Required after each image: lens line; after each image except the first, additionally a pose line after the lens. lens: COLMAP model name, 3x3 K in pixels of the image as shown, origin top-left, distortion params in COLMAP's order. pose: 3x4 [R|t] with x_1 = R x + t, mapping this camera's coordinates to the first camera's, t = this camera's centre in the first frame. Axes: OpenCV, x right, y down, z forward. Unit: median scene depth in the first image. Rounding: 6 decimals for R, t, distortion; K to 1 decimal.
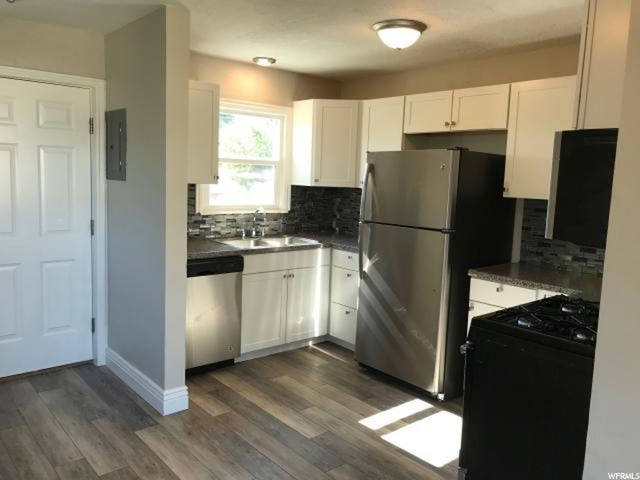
lens RADIAL K [[523.3, 0, 320.0], [0, 523.3, 240.0], [0, 0, 1]] dist [0.089419, -0.155985]
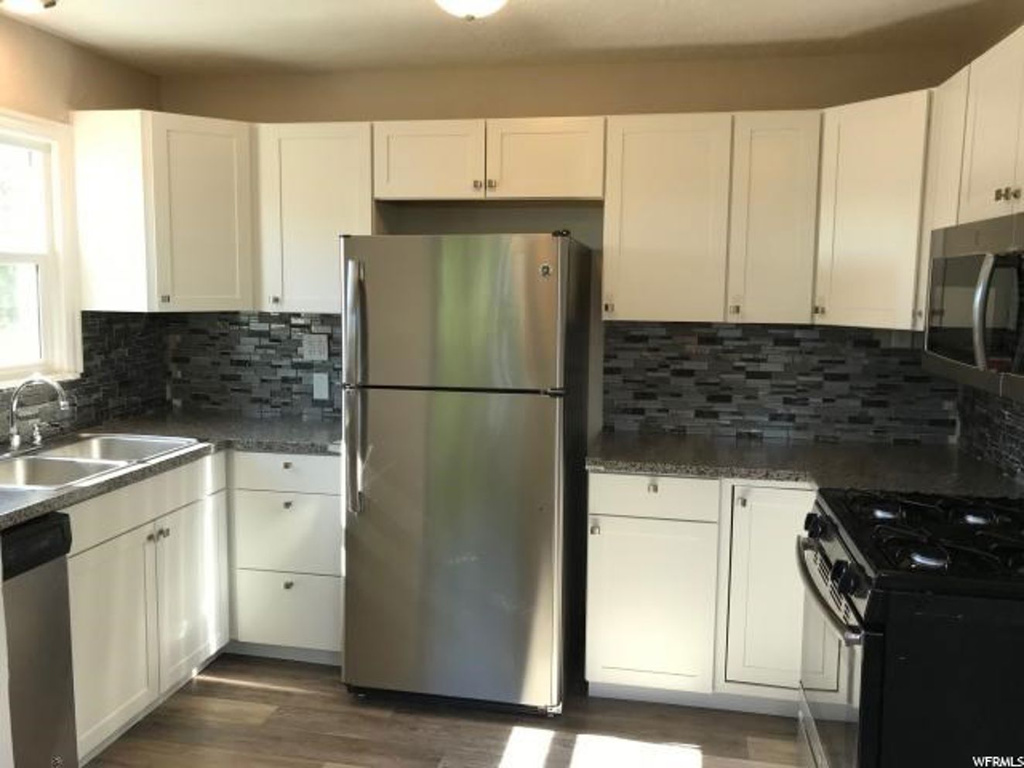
lens RADIAL K [[837.2, 0, 512.0], [0, 837.2, 384.0], [0, 0, 1]] dist [0.089419, -0.155985]
pose [[0.782746, -0.101144, 0.614067, -0.236087], [0.093421, 0.994621, 0.044744, -0.052227], [-0.615290, 0.022344, 0.787984, 0.297048]]
